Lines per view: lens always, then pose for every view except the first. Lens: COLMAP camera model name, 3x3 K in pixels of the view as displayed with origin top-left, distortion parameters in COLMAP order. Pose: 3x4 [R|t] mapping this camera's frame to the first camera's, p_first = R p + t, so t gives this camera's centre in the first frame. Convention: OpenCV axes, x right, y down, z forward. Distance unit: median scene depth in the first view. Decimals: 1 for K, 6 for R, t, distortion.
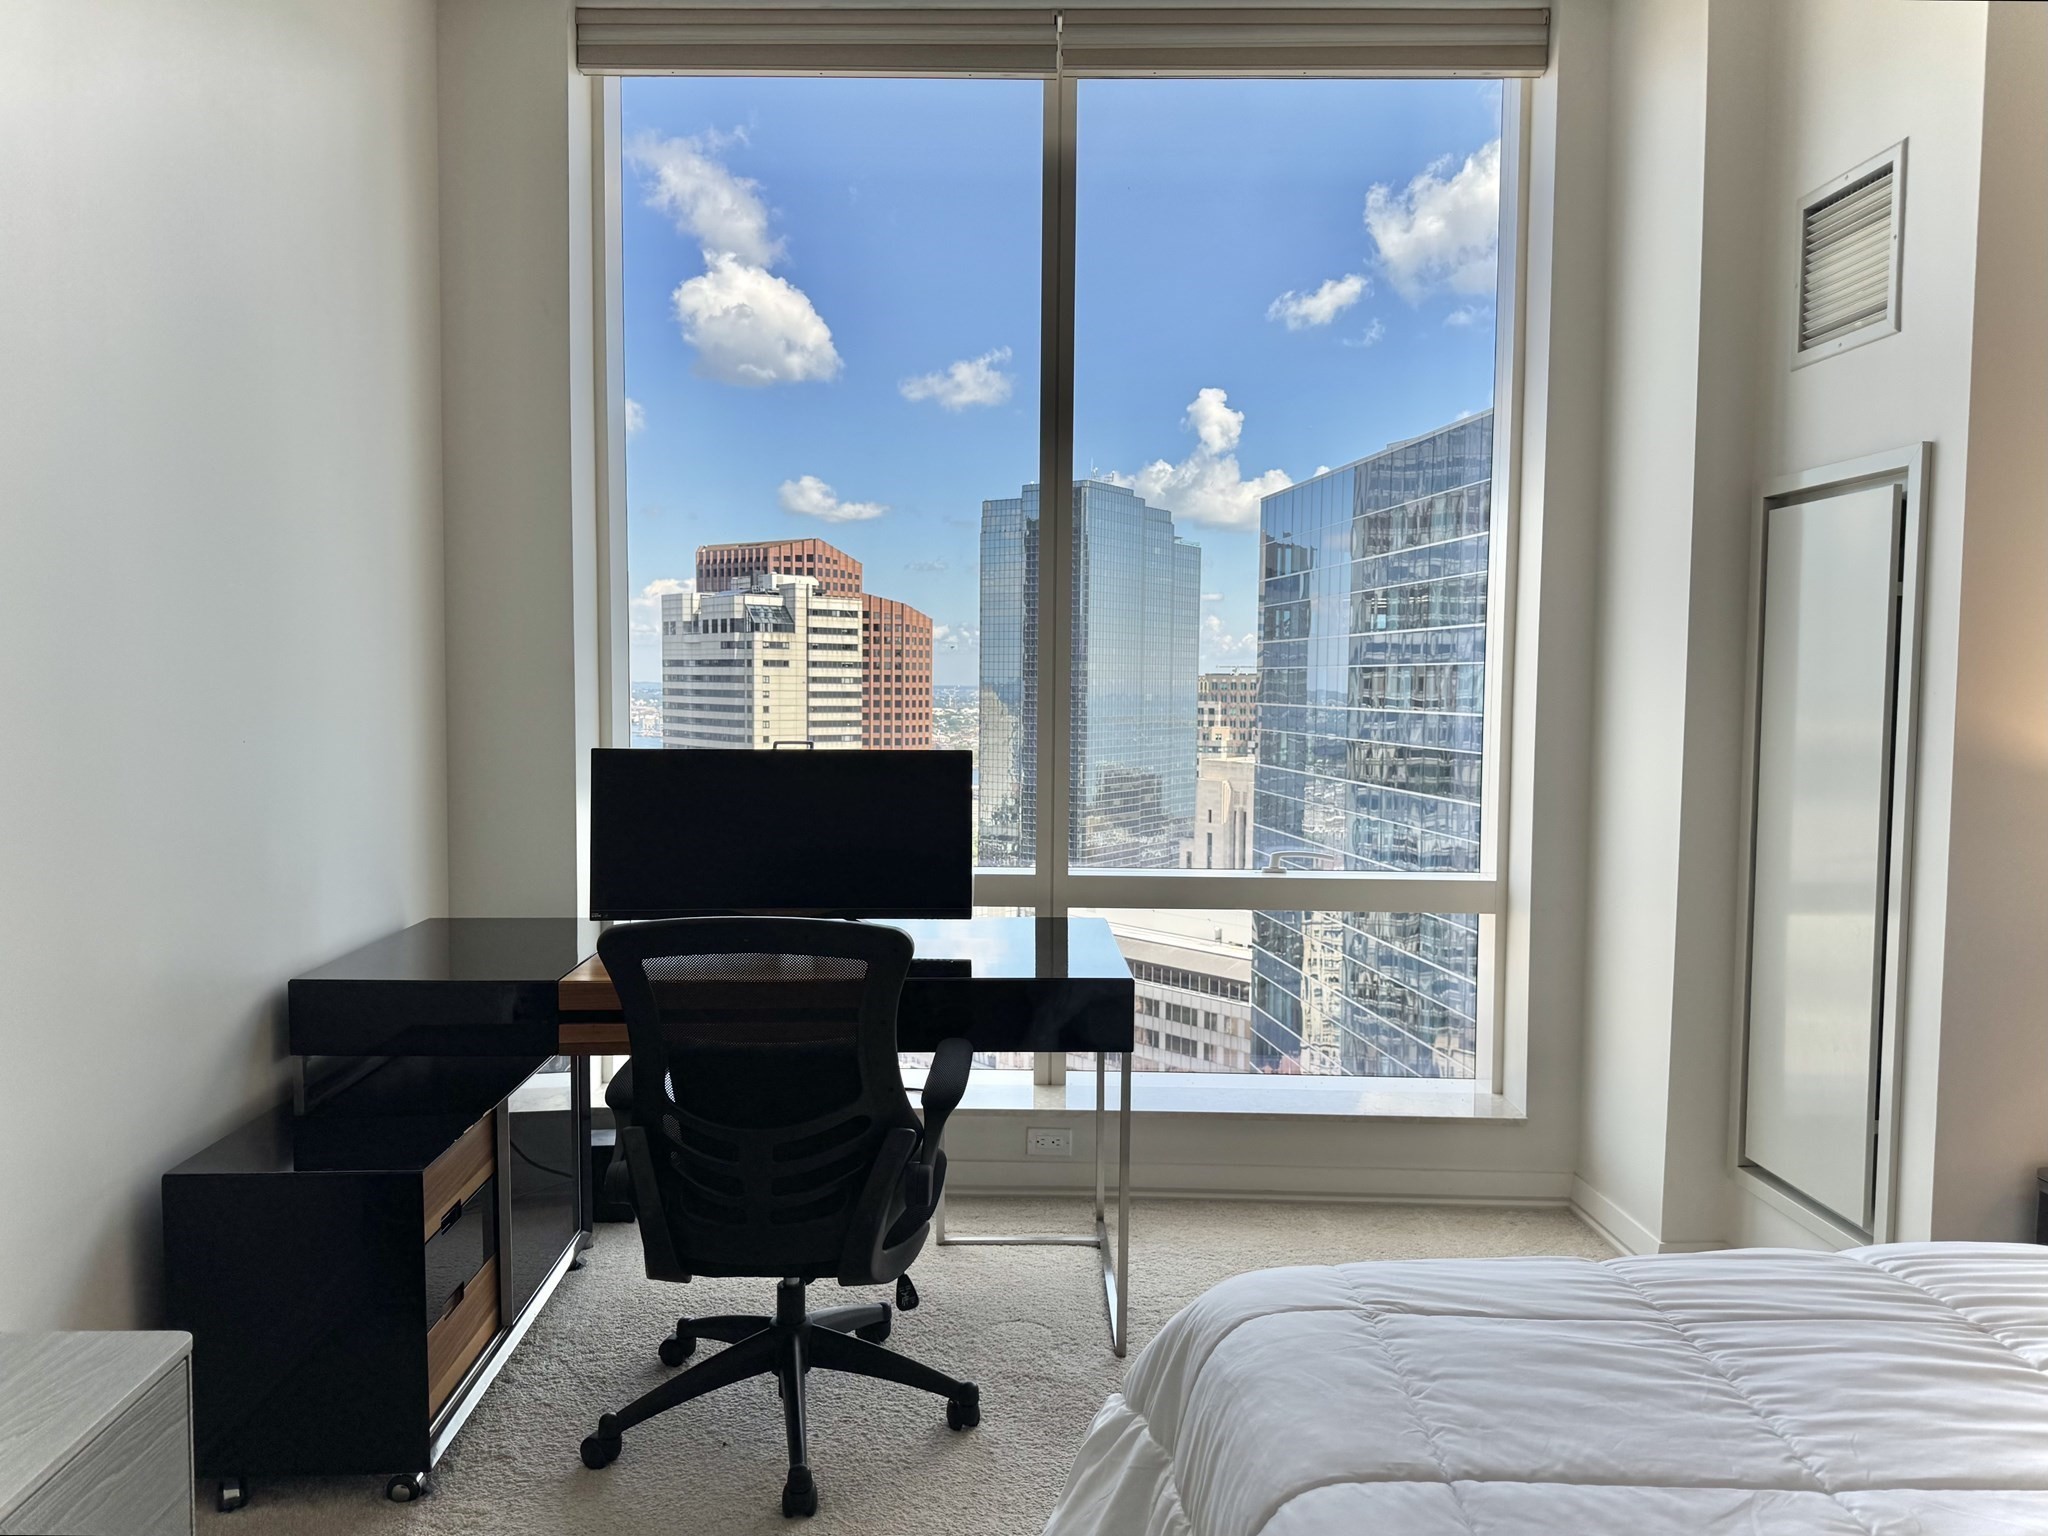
lens RADIAL K [[1451.2, 0, 1024.0], [0, 1451.2, 791.2], [0, 0, 1]] dist [0.000999, -0.013838]
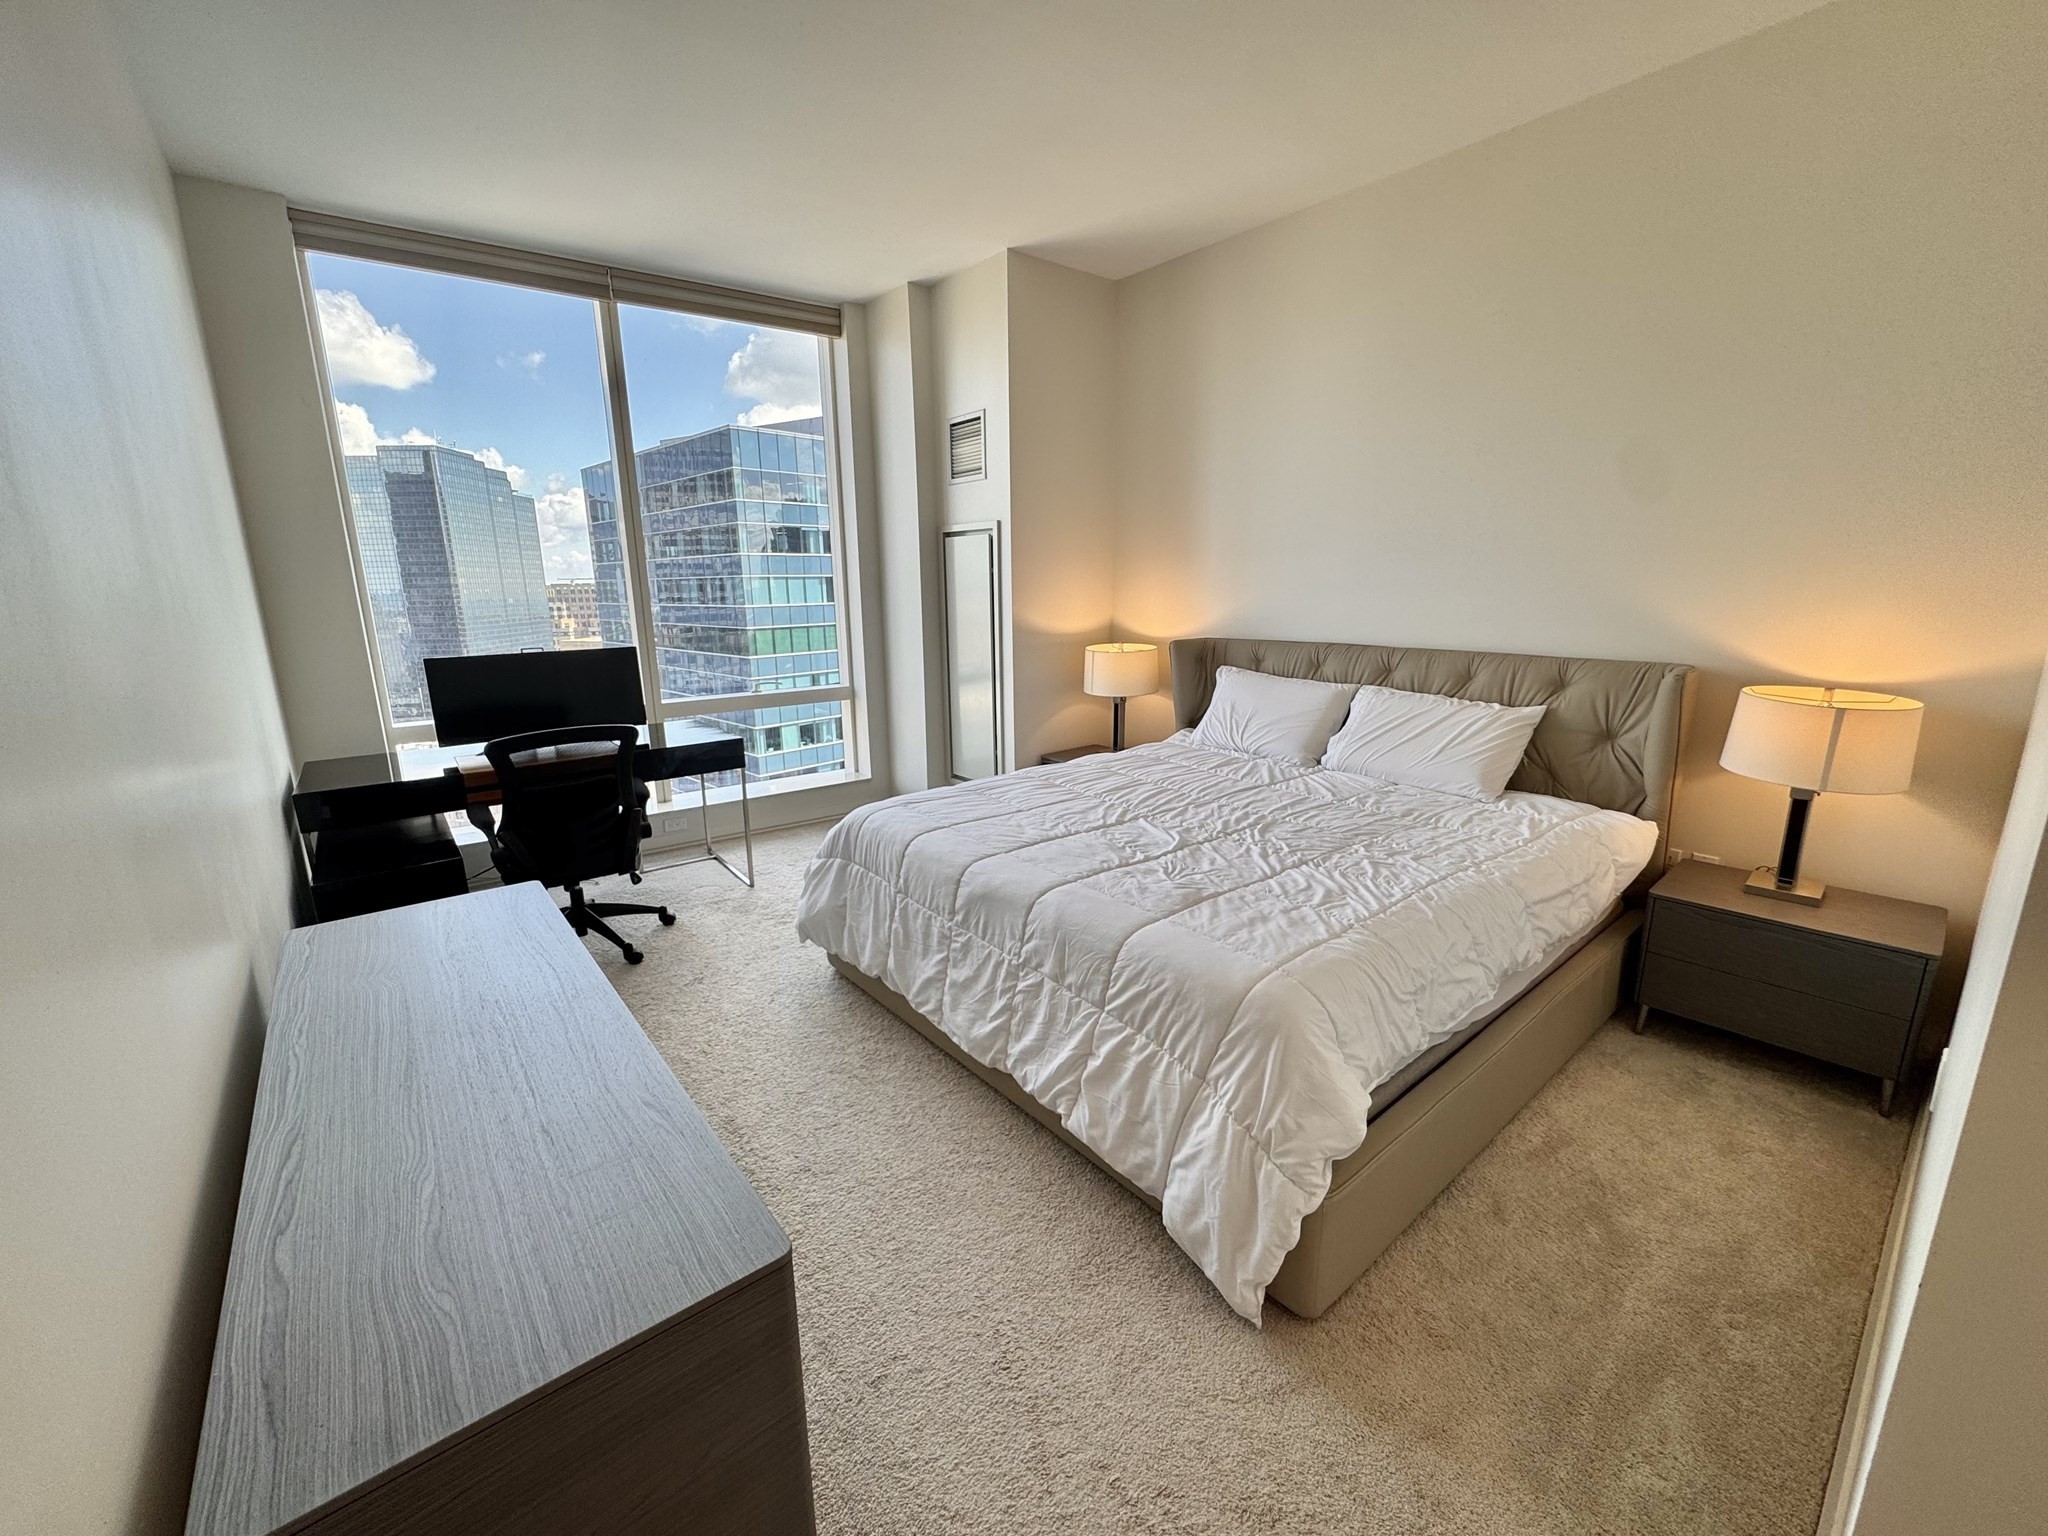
lens RADIAL K [[817.4, 0, 1020.9], [0, 817.4, 770.9], [0, 0, 1]] dist [-0.003738, 0.001021]
pose [[0.804566, -0.152717, 0.573891, -0.309167], [0.066153, 0.983402, 0.168948, -0.014016], [-0.590167, -0.097965, 0.801315, -0.341331]]
